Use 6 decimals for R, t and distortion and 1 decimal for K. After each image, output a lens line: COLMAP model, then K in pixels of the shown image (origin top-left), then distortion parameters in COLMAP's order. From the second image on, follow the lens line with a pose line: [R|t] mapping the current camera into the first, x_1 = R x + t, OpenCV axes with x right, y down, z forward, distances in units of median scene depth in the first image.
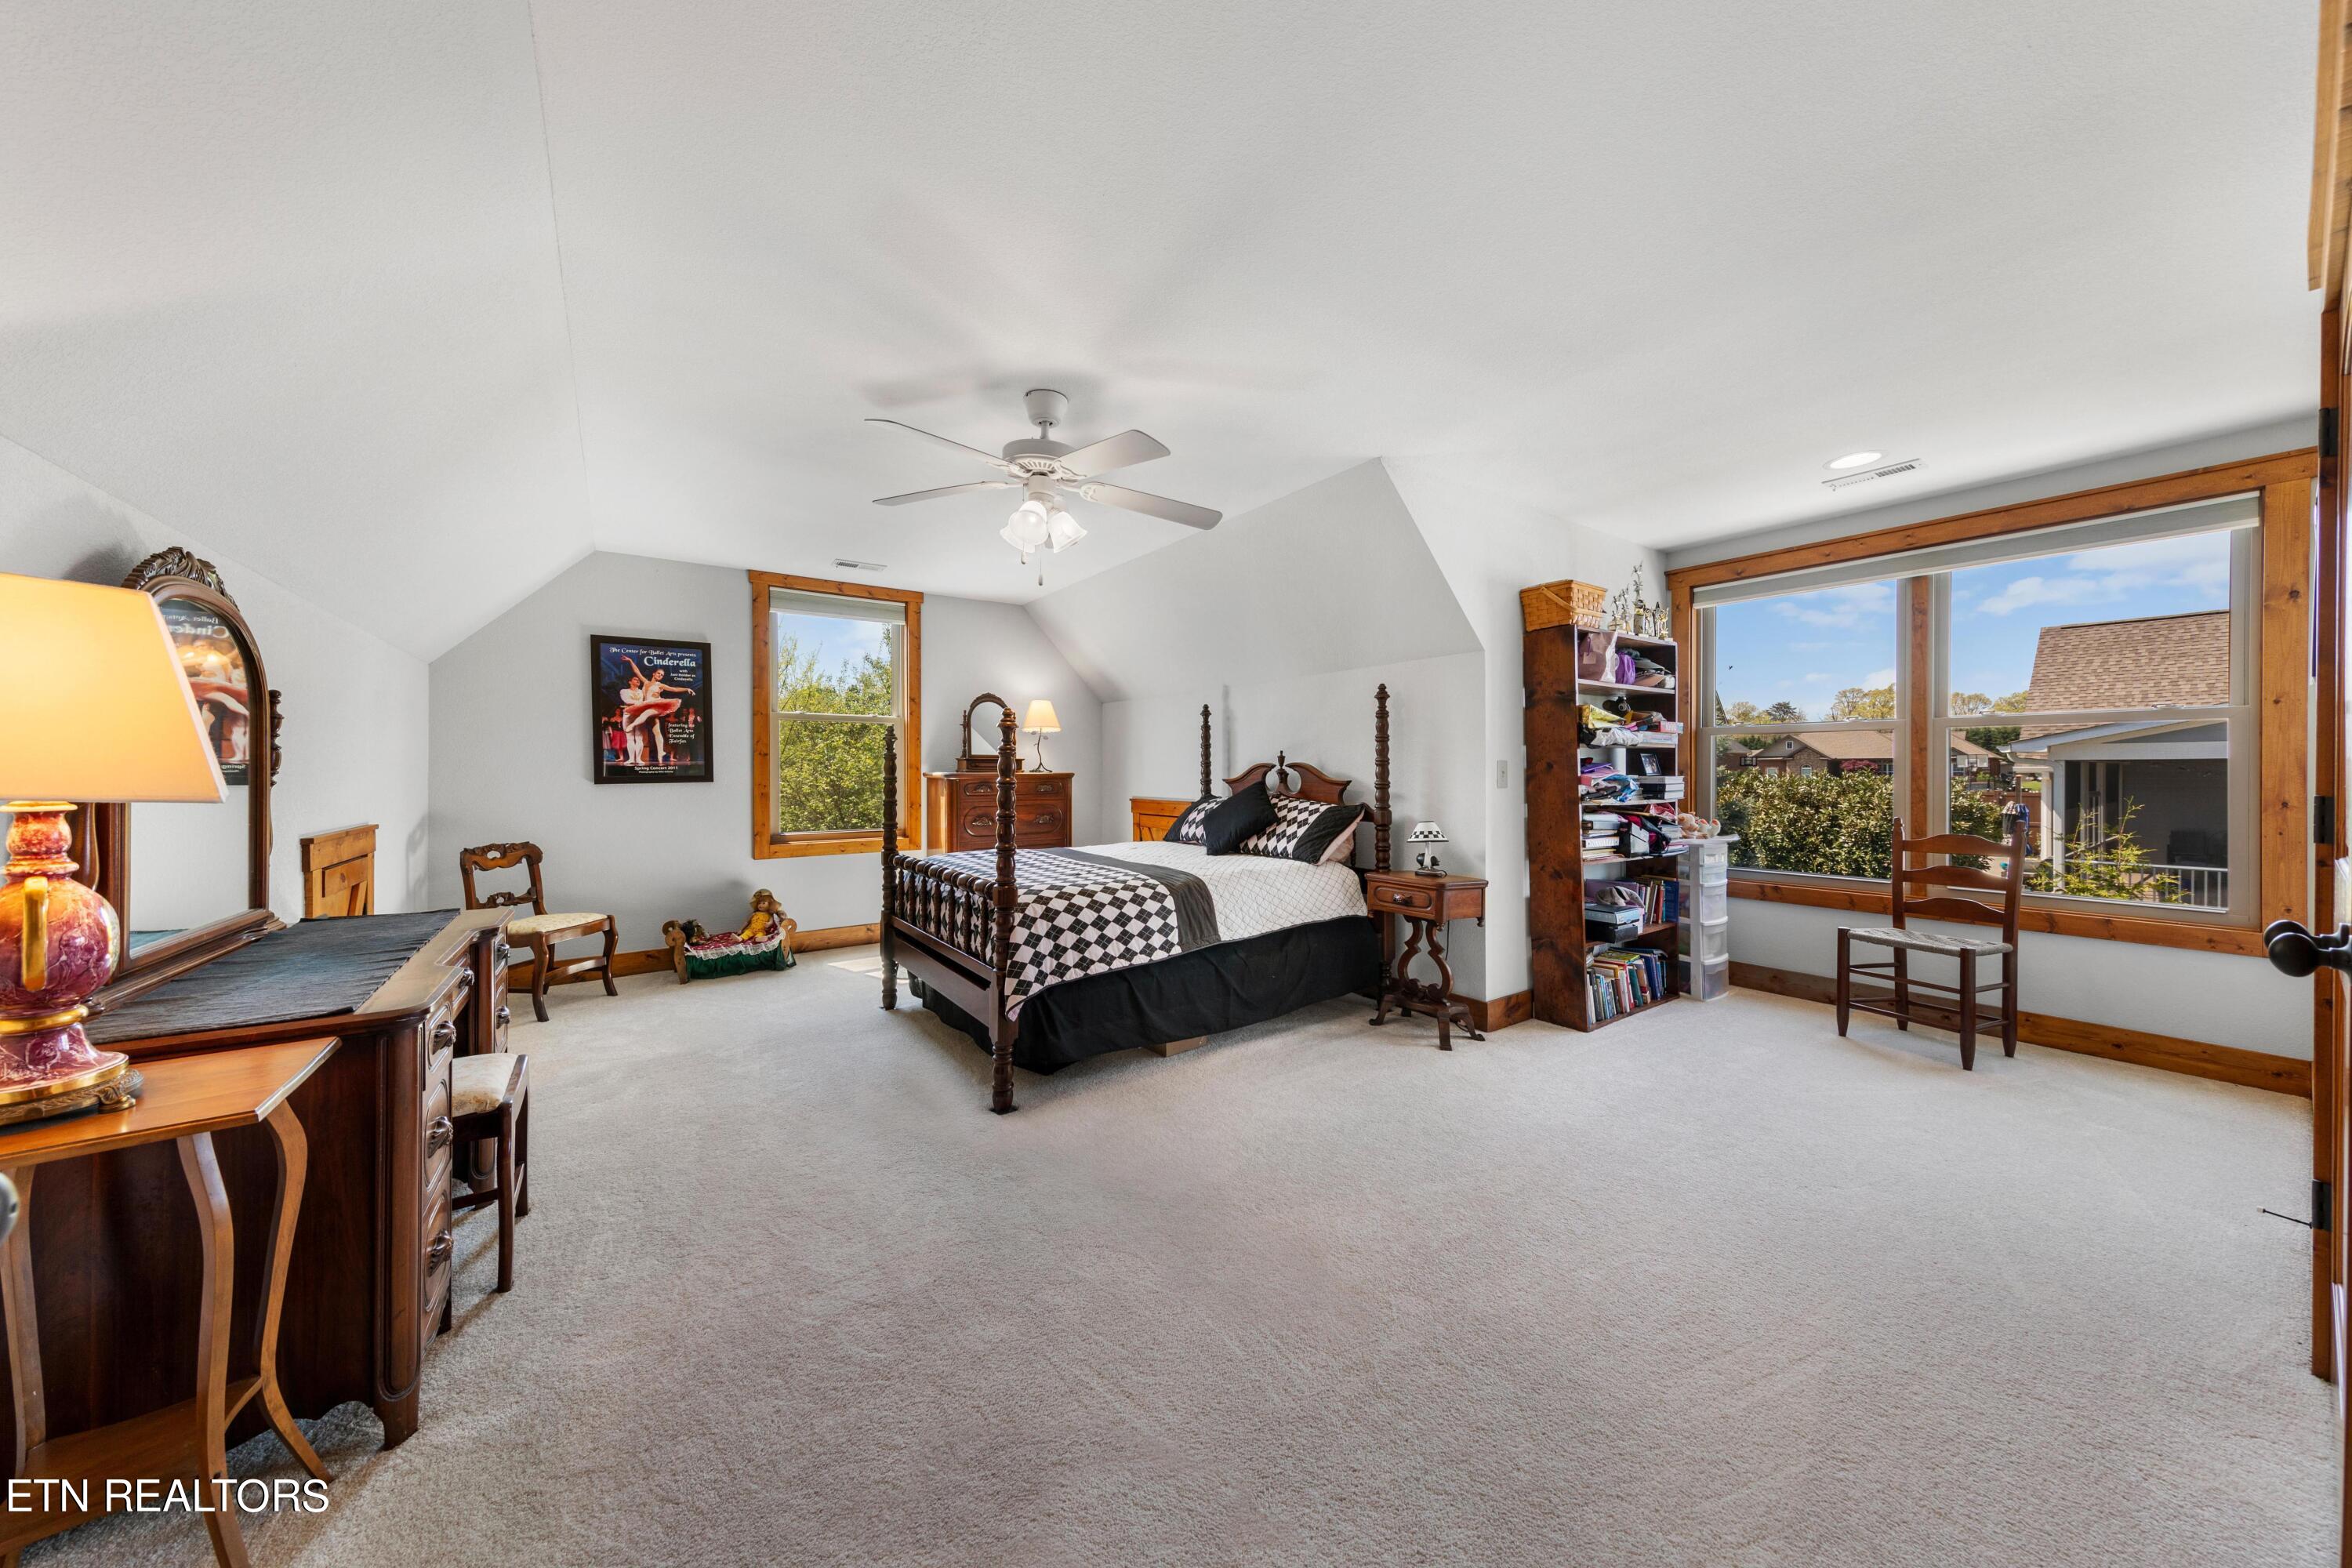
lens RADIAL K [[756.5, 0, 1164.9], [0, 756.5, 782.4], [0, 0, 1]] dist [0.001195, 0.000006]
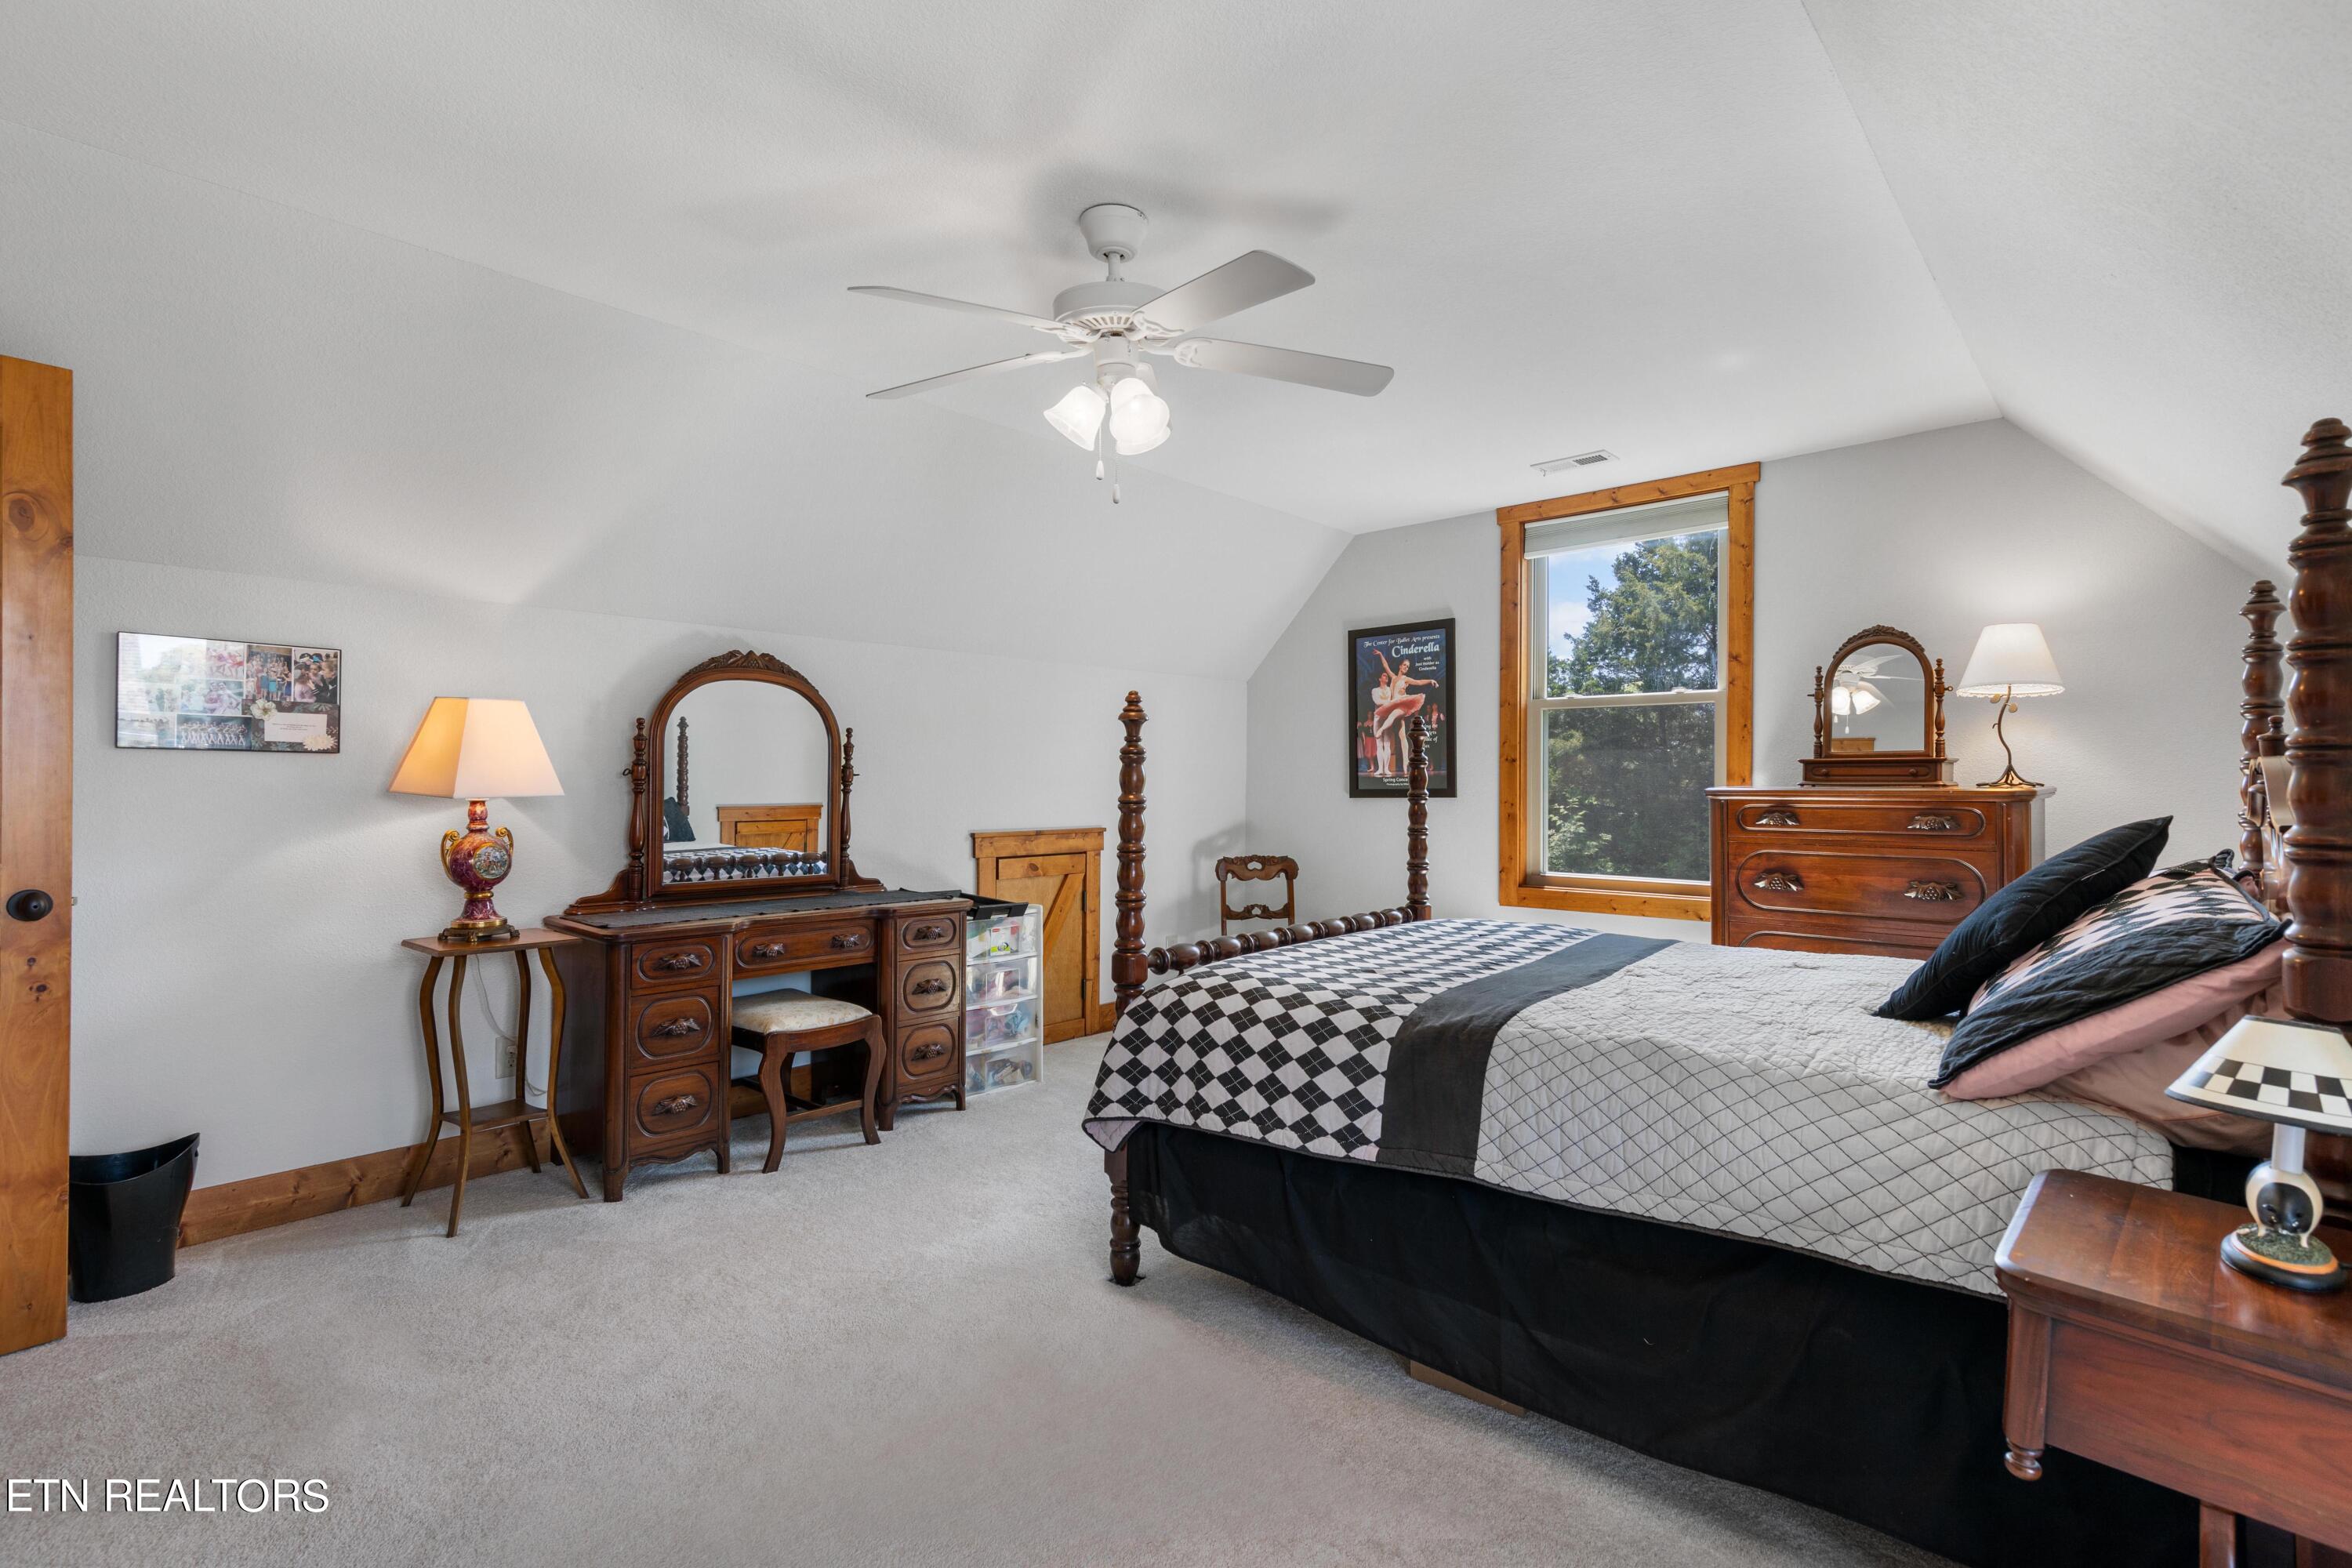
lens RADIAL K [[1115.0, 0, 1171.5], [0, 1115.0, 787.2], [0, 0, 1]] dist [0.005089, 0.000061]
pose [[0.225671, 0.005297, -0.974189, 0.470500], [-0.016545, 0.999862, 0.001604, -0.008560], [0.974063, 0.015756, 0.225727, 0.490502]]
